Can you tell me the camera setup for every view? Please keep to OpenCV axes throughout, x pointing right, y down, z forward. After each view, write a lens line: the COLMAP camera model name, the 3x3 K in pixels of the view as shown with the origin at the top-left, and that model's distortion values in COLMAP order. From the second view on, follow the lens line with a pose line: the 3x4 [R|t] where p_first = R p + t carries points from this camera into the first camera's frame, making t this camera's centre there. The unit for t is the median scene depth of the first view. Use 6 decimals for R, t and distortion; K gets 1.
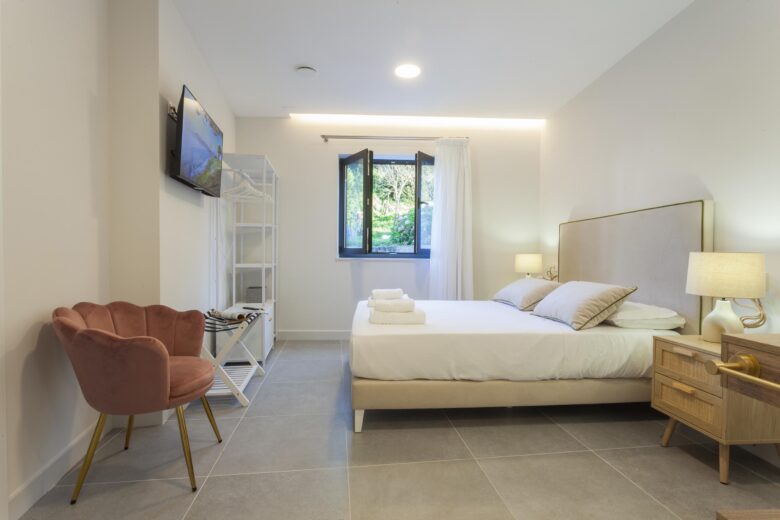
lens RADIAL K [[400.4, 0, 389.4], [0, 400.4, 266.6], [0, 0, 1]] dist [-0.011146, 0.006246]
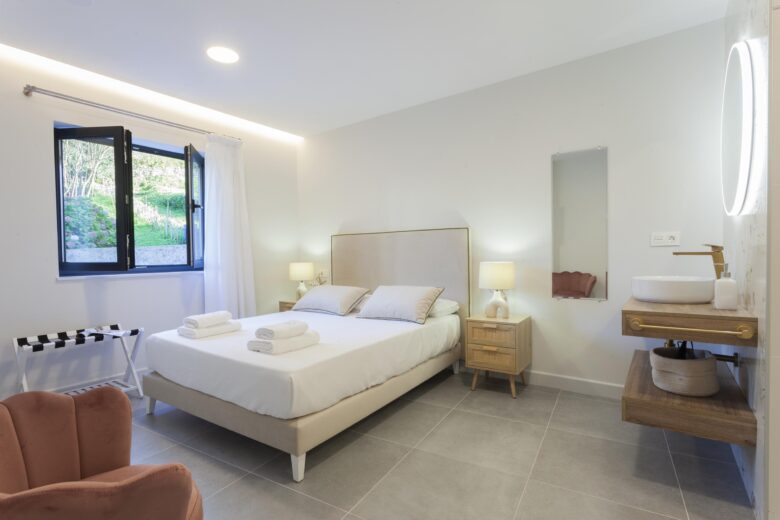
lens RADIAL K [[400.4, 0, 388.5], [0, 400.4, 263.9], [0, 0, 1]] dist [-0.011146, 0.006246]
pose [[0.587016, -0.040679, 0.808553, -0.630376], [0.039976, 0.998975, 0.021236, -0.067826], [-0.808588, 0.019857, 0.588041, 0.310107]]
